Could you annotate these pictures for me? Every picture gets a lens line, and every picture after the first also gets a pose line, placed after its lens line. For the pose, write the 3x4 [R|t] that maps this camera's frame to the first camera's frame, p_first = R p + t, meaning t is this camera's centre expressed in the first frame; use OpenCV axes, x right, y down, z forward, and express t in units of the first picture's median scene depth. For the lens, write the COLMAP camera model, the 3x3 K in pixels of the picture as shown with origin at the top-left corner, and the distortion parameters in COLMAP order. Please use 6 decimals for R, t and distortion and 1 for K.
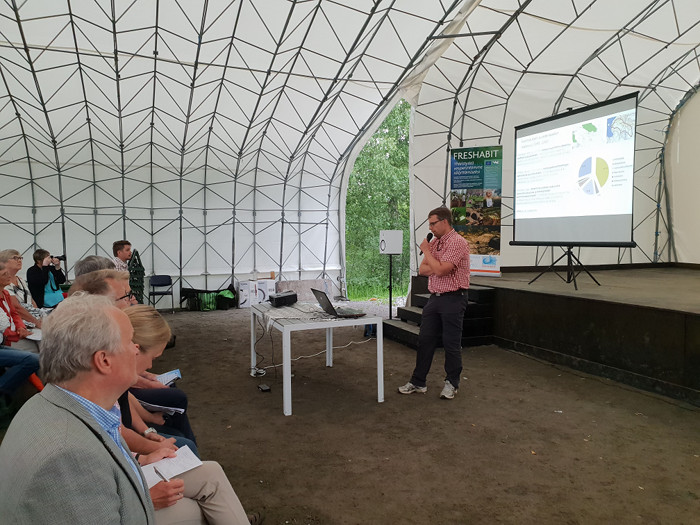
lens RADIAL K [[533.7, 0, 356.0], [0, 533.7, 263.5], [0, 0, 1]] dist [0.008685, 0.007762]
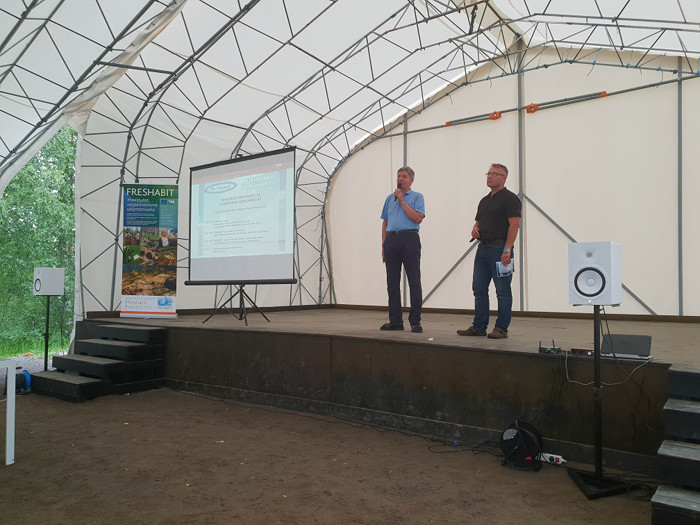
lens RADIAL K [[533.7, 0, 349.5], [0, 533.7, 268.6], [0, 0, 1]] dist [0.008685, 0.007762]
pose [[0.853306, 0.023912, 0.520861, 0.030349], [0.023554, 0.996160, -0.084320, 0.024083], [-0.520877, 0.084219, 0.849467, 0.003152]]
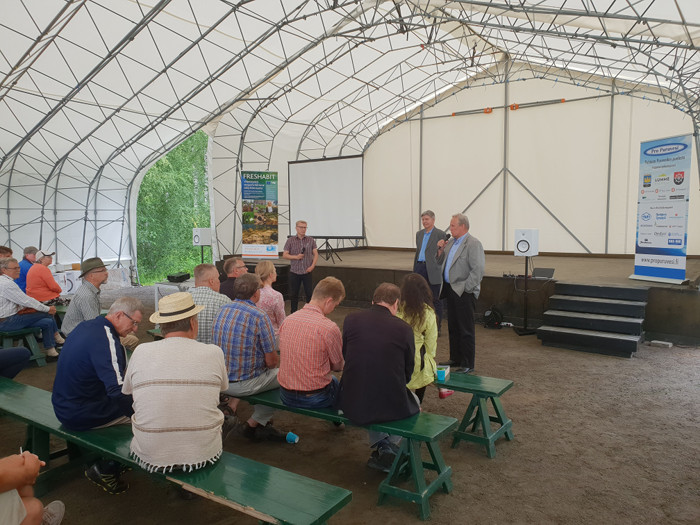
lens RADIAL K [[533.7, 0, 347.5], [0, 533.7, 264.4], [0, 0, 1]] dist [0.008685, 0.007762]
pose [[0.848053, -0.045249, 0.527976, -0.357915], [0.032082, 0.998904, 0.034078, -0.004890], [-0.528940, -0.011962, 0.848575, -0.375872]]
